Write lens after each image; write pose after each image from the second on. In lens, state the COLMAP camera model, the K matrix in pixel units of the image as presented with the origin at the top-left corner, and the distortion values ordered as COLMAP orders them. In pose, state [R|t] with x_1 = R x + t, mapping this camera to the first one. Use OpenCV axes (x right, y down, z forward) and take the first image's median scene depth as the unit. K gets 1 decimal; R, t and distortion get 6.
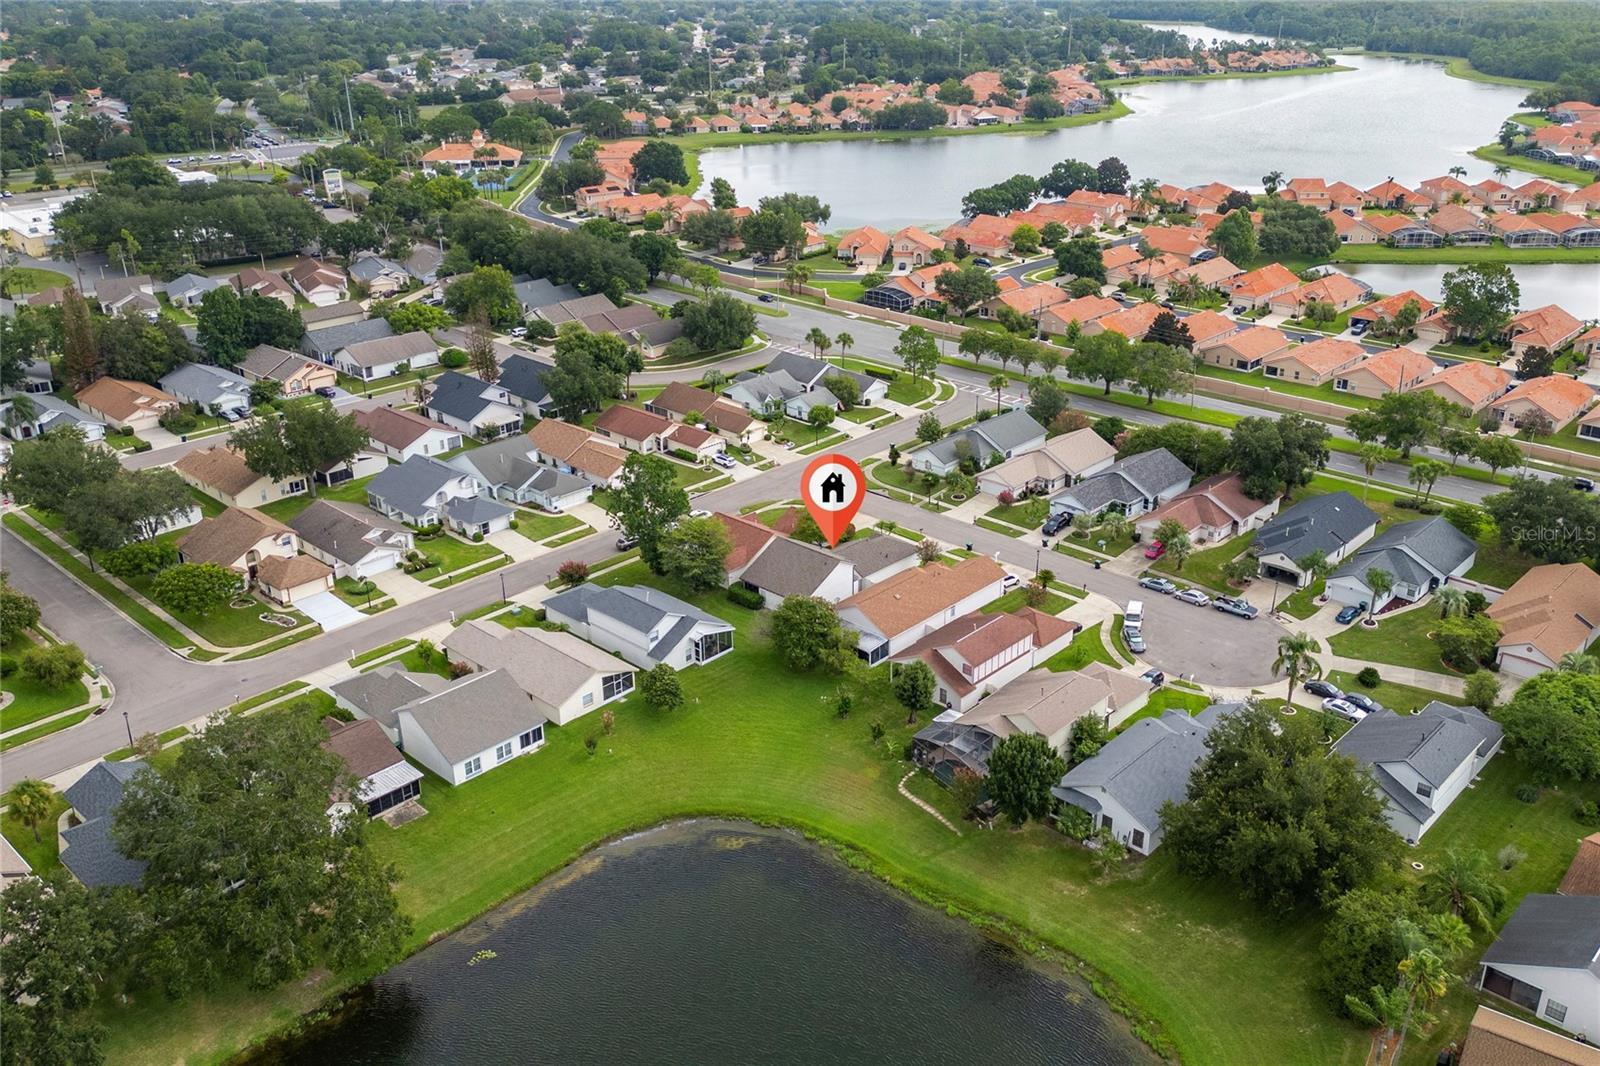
lens RADIAL K [[1347.4, 0, 823.6], [0, 1347.4, 531.5], [0, 0, 1]] dist [0.057721, -0.050342]
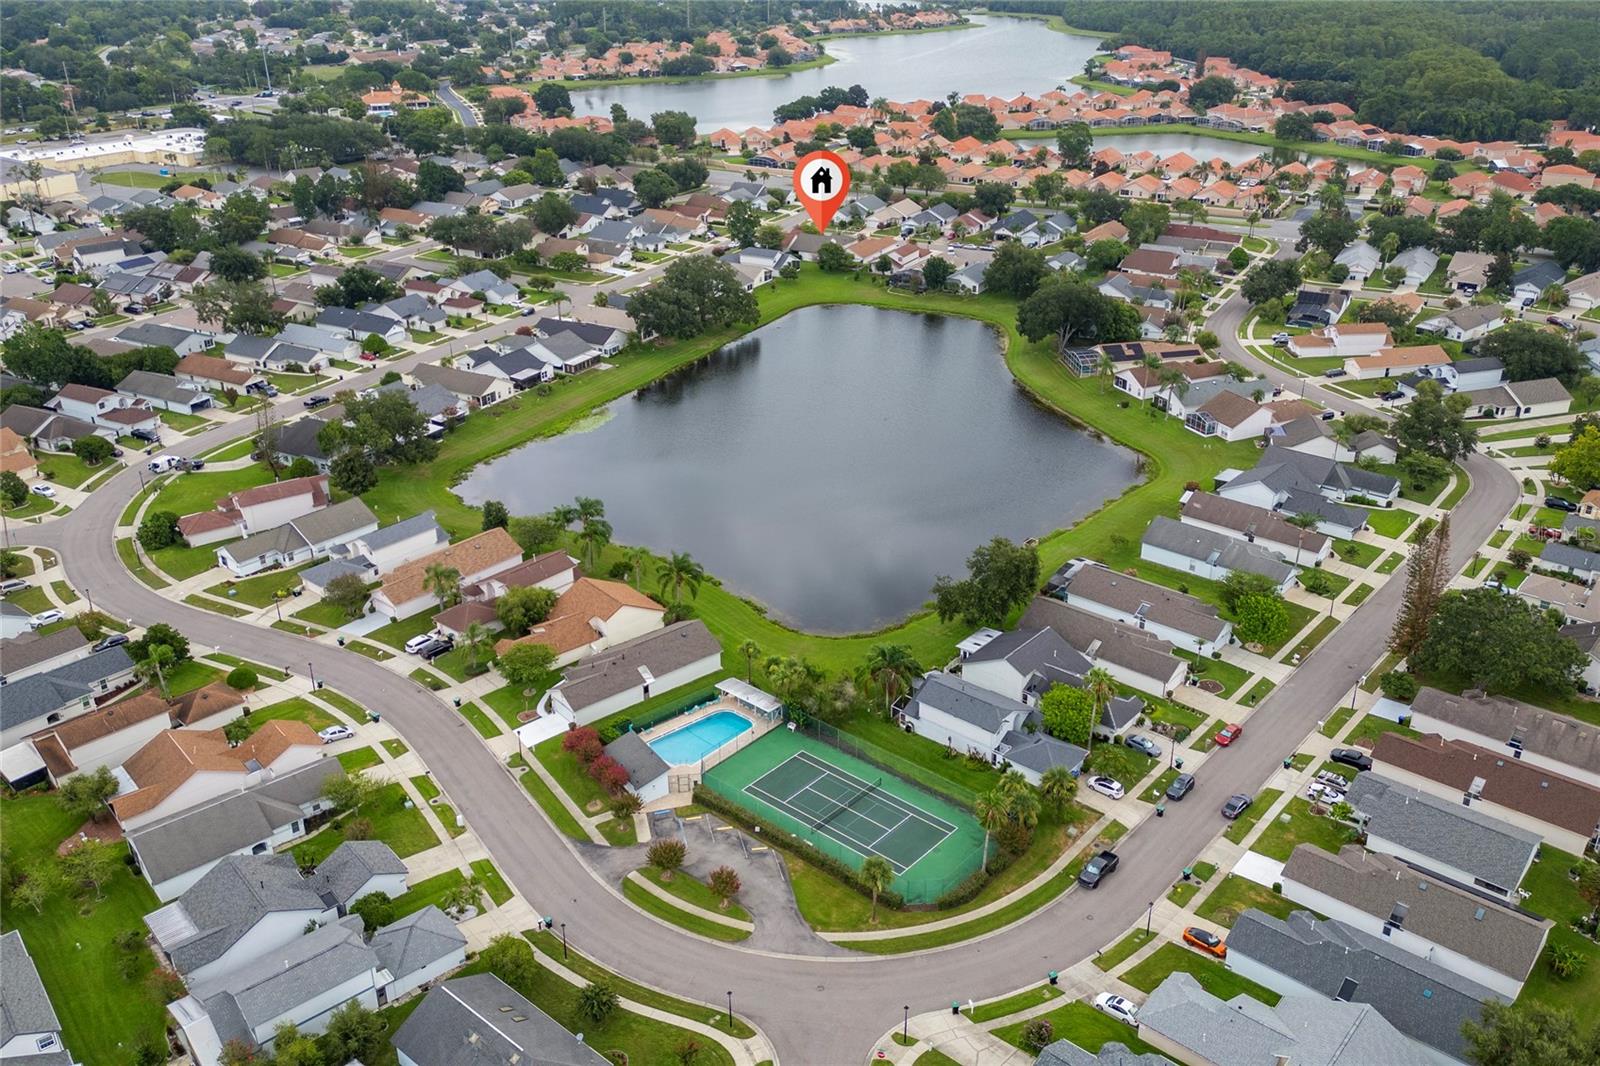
lens RADIAL K [[1347.4, 0, 823.6], [0, 1347.4, 531.5], [0, 0, 1]] dist [0.057721, -0.050342]
pose [[0.967757, -0.104762, 0.229066, -0.207268], [0.099040, 0.994419, 0.036366, 0.154744], [-0.231597, -0.012507, 0.972731, -0.455866]]
